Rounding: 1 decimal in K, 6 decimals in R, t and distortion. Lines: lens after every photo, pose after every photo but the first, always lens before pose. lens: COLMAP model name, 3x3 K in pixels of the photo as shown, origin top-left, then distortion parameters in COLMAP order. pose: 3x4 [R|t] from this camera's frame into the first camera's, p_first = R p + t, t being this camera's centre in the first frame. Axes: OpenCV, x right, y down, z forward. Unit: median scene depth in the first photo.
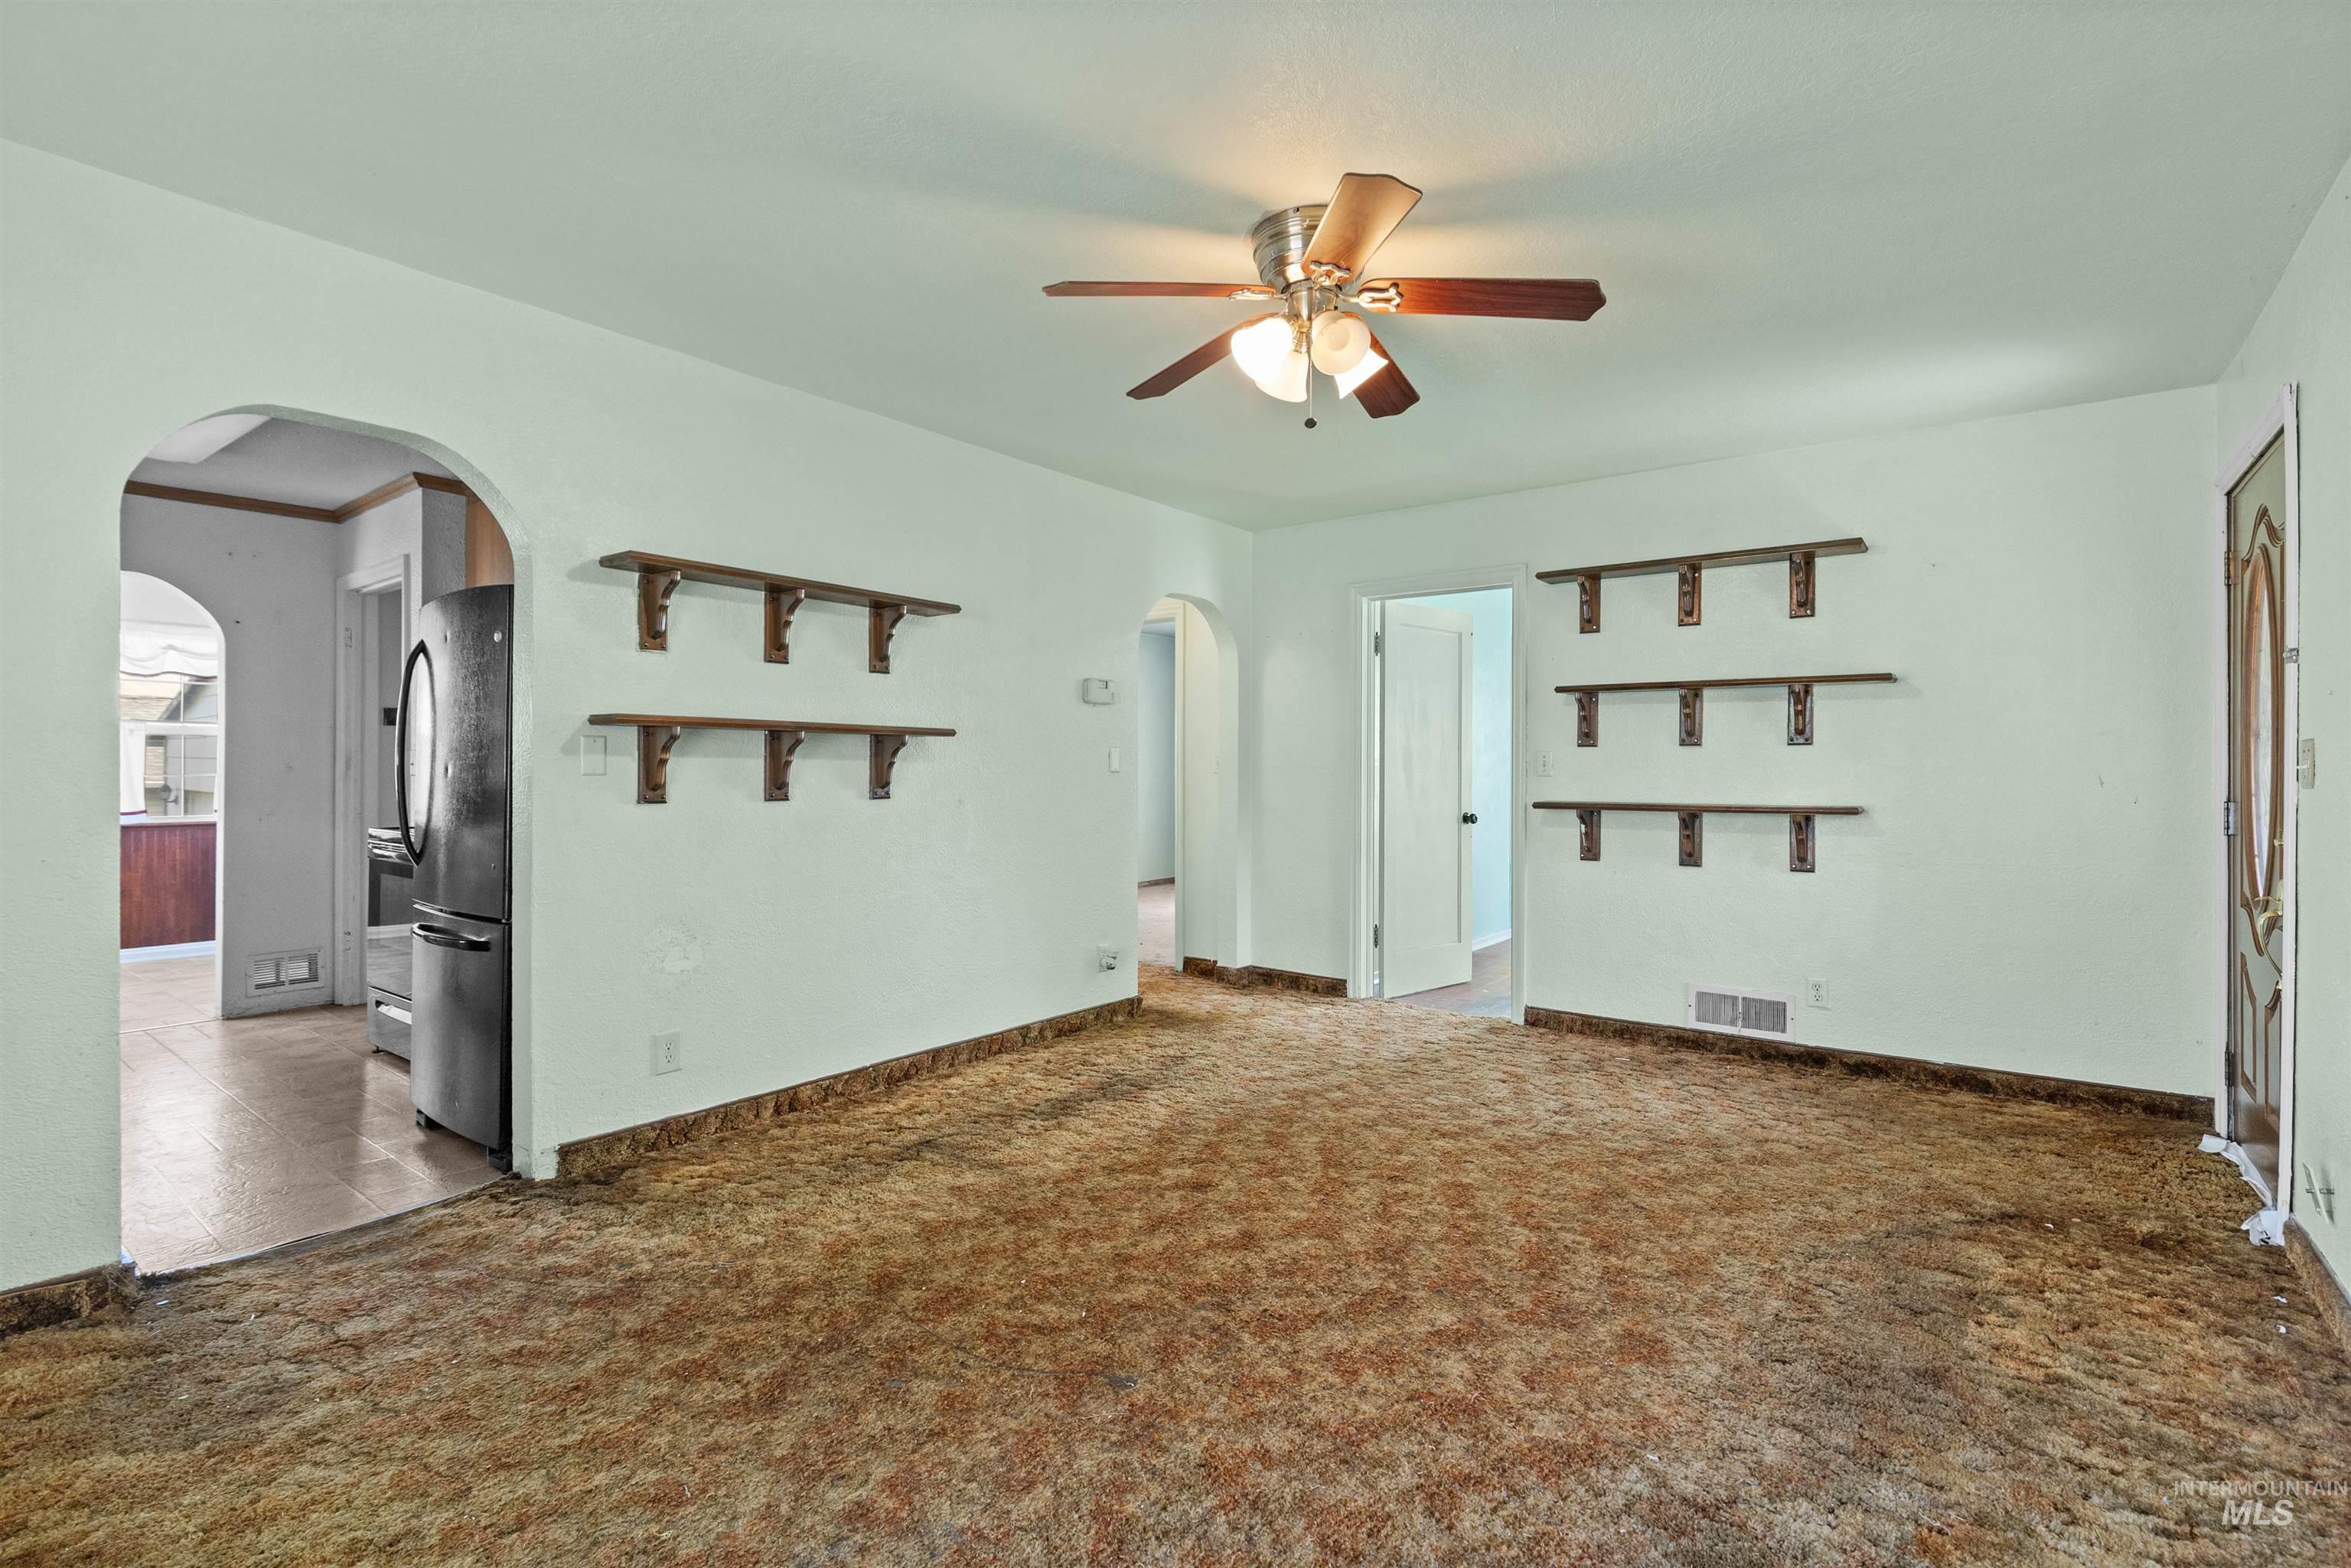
lens RADIAL K [[1063.2, 0, 1182.2], [0, 1063.2, 767.0], [0, 0, 1]] dist [0.000214, -0.001528]
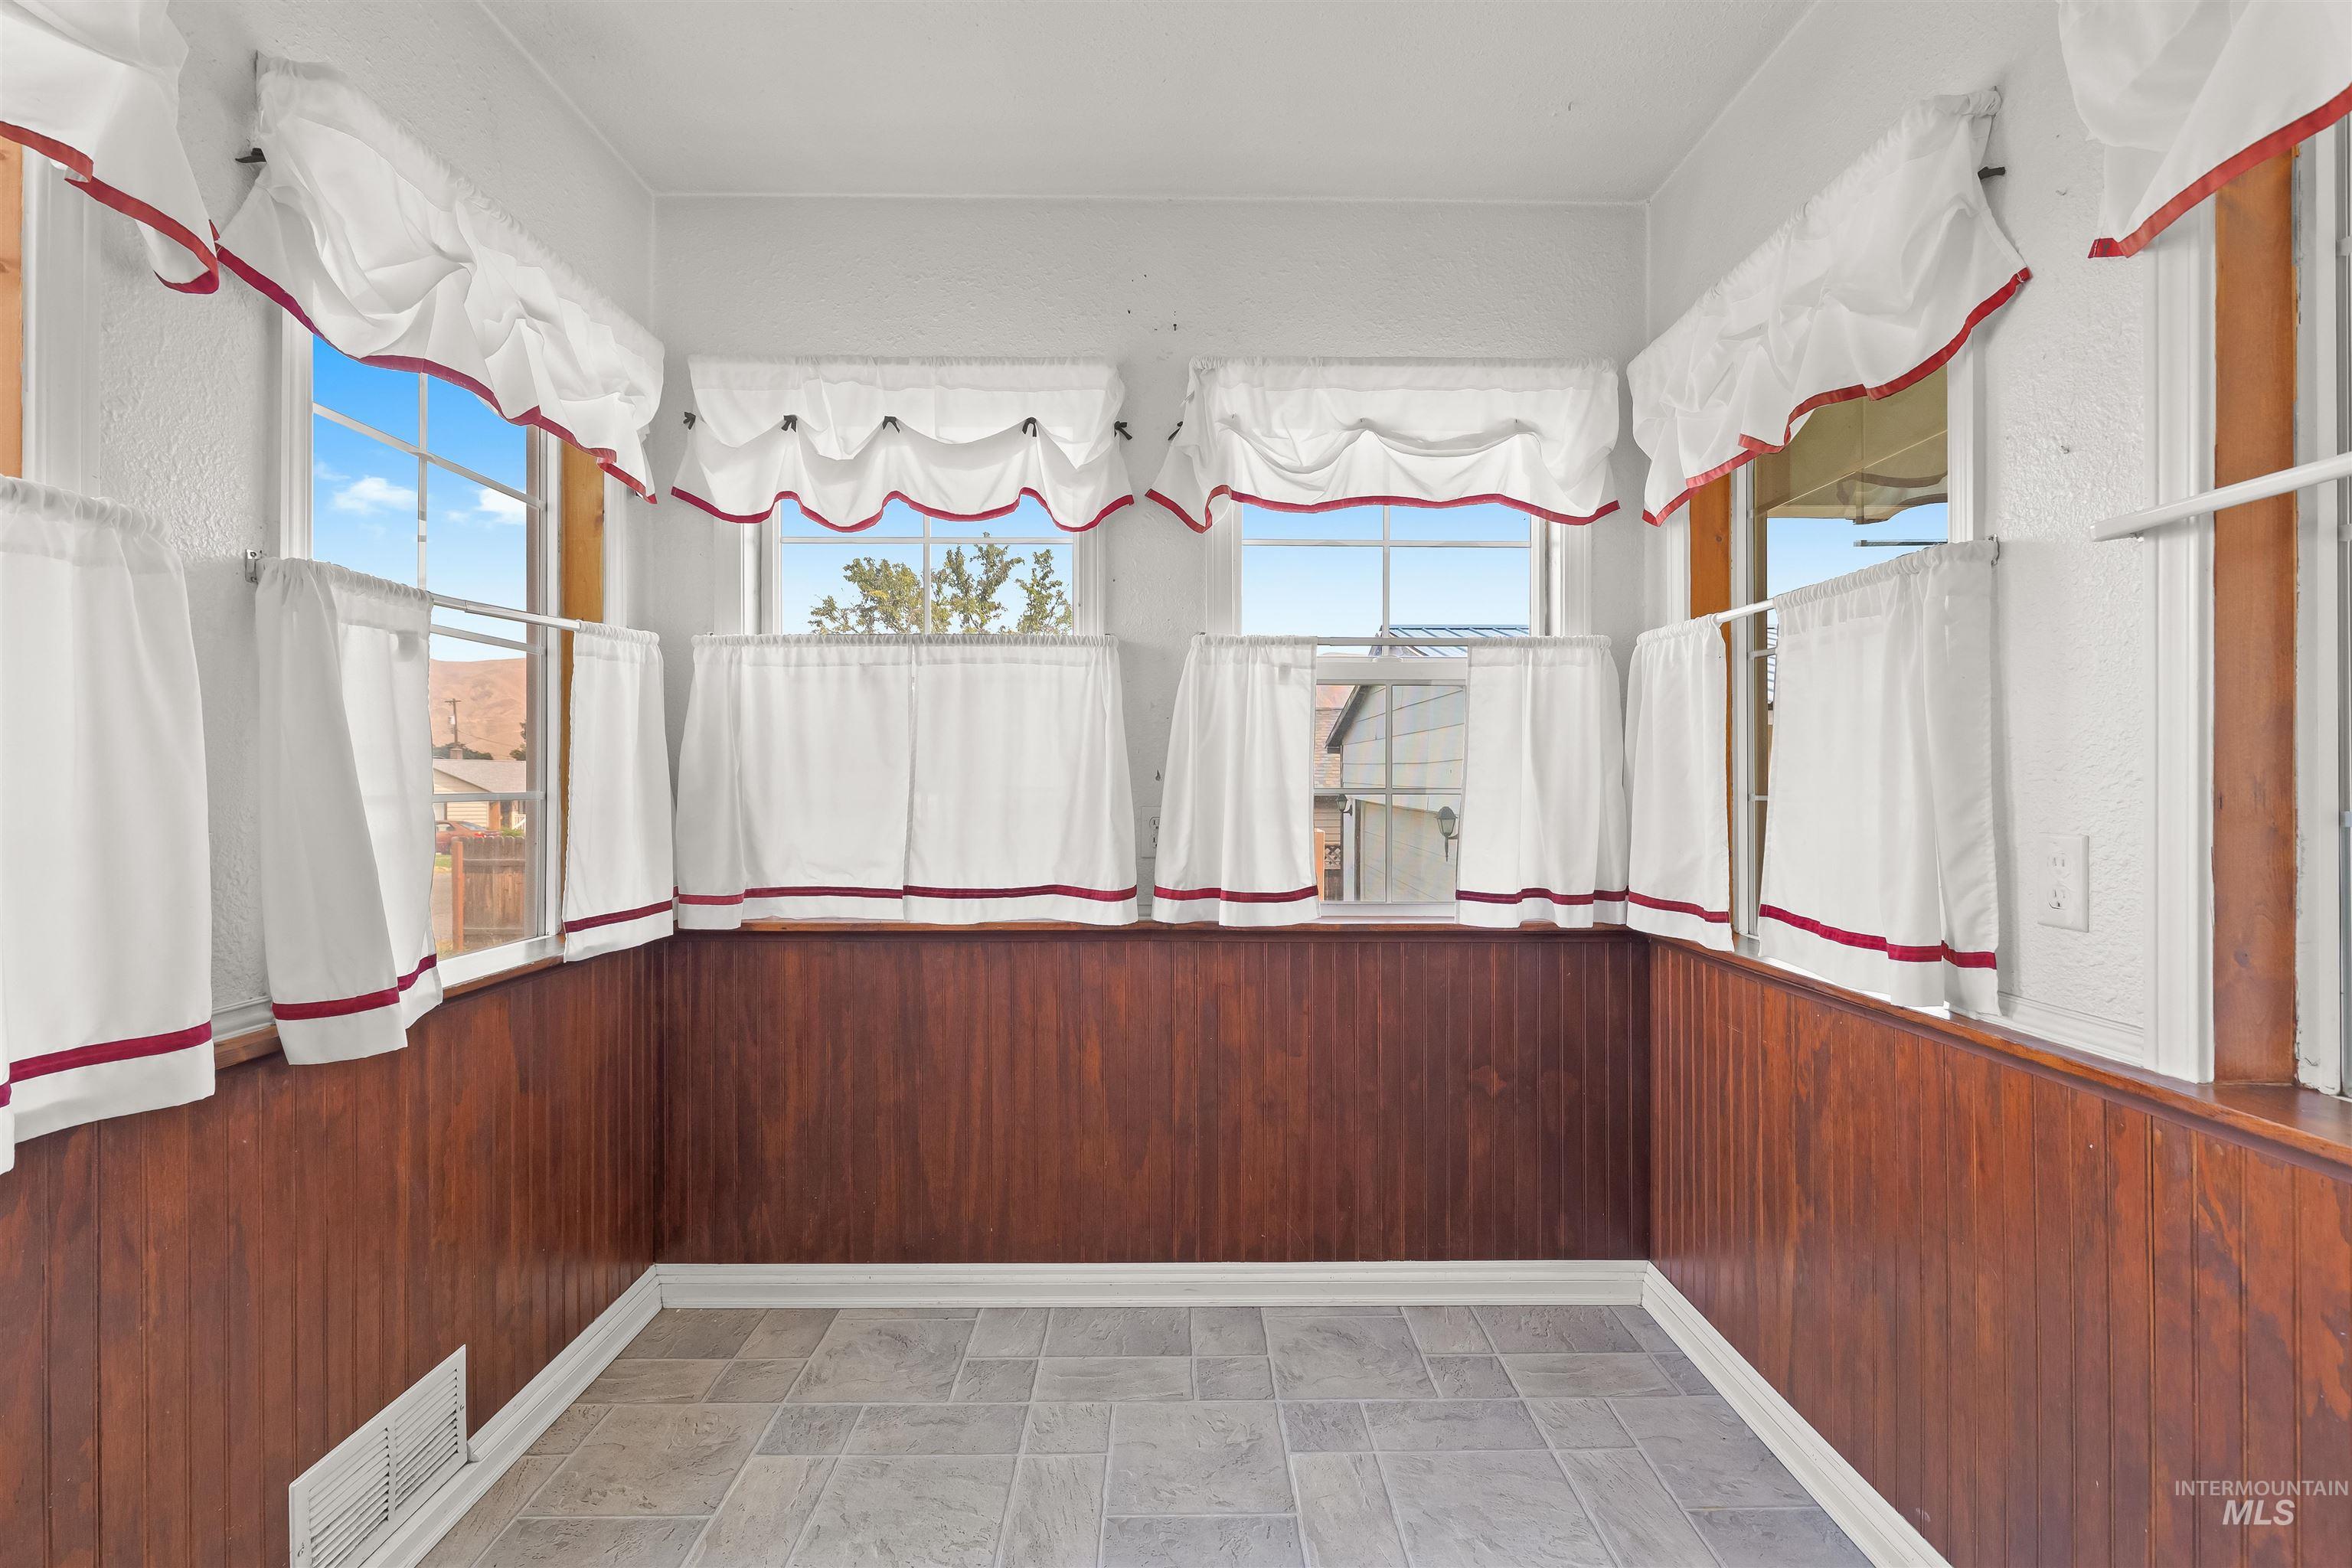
lens RADIAL K [[1063.7, 0, 1182.7], [0, 1063.7, 767.0], [0, 0, 1]] dist [0.000214, -0.001528]
pose [[0.614415, -0.006033, -0.788960, -1.360410], [0.000182, 0.999972, -0.007504, 0.004394], [0.788983, 0.004467, 0.614399, 1.405814]]
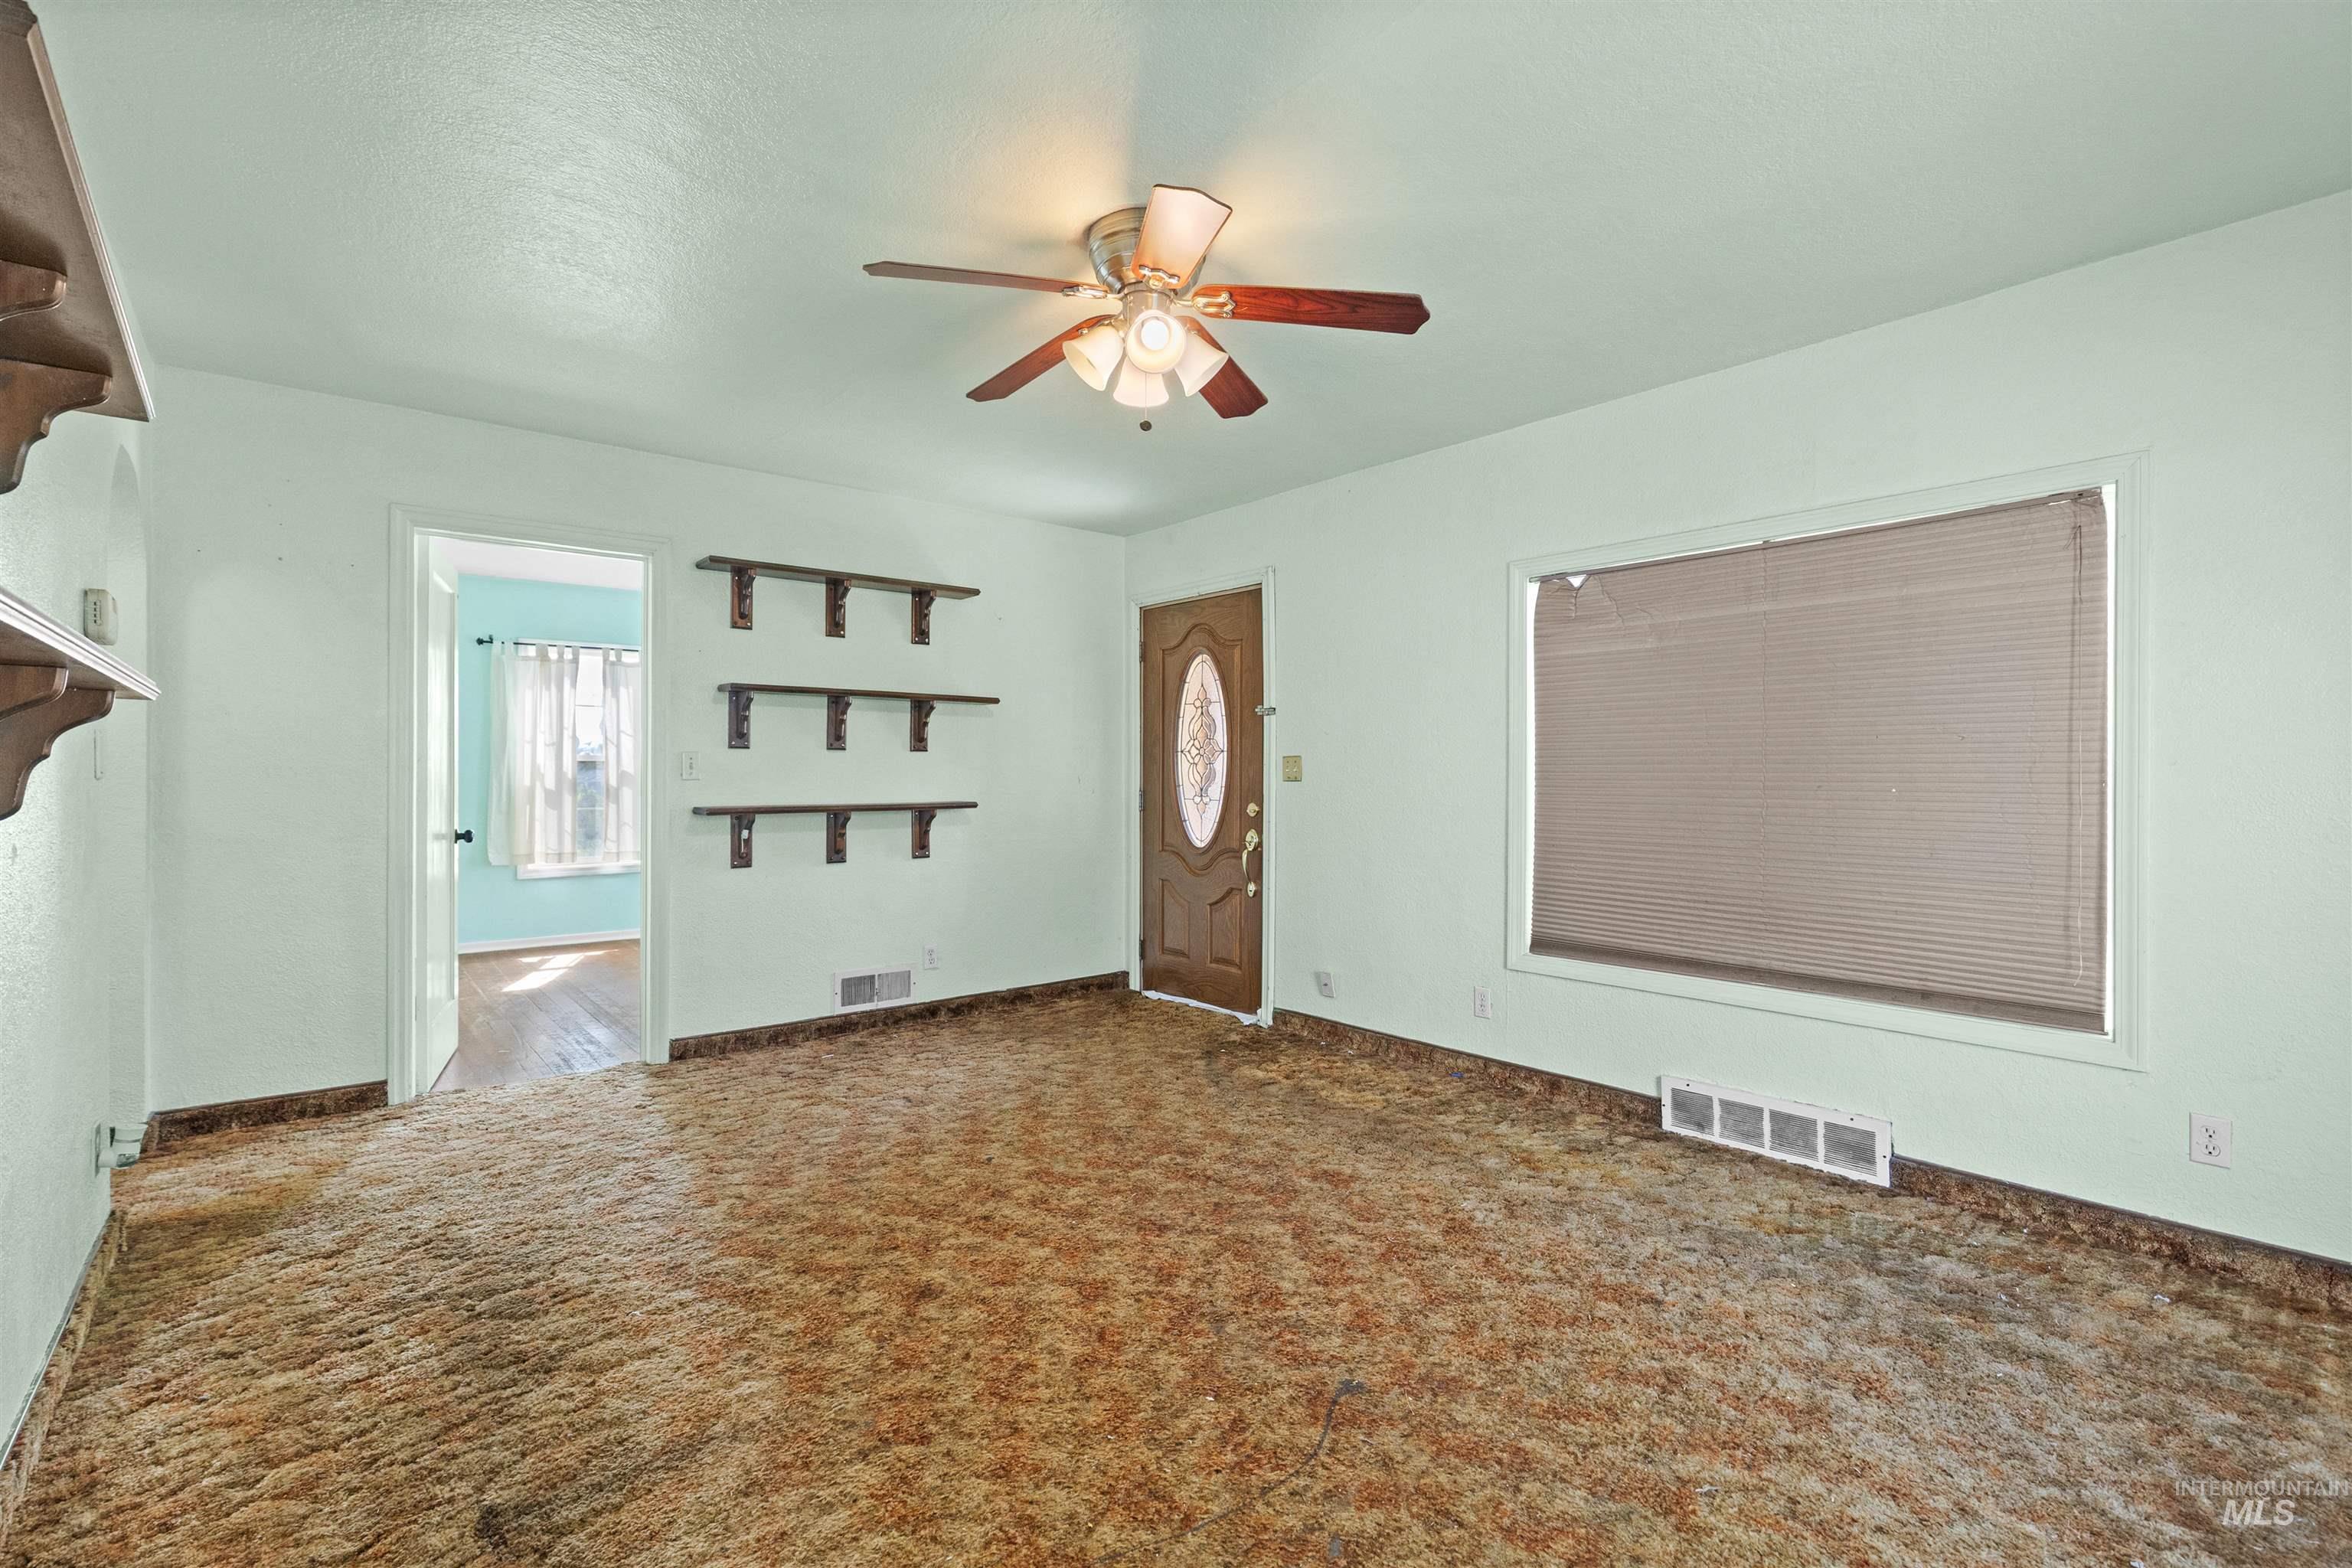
lens RADIAL K [[1063.7, 0, 1182.7], [0, 1063.7, 767.0], [0, 0, 1]] dist [0.000214, -0.001528]
pose [[0.229395, 0.002578, 0.973330, -0.594058], [-0.000803, 0.999997, -0.002460, -0.000563], [-0.973333, -0.000217, 0.229396, 0.514917]]
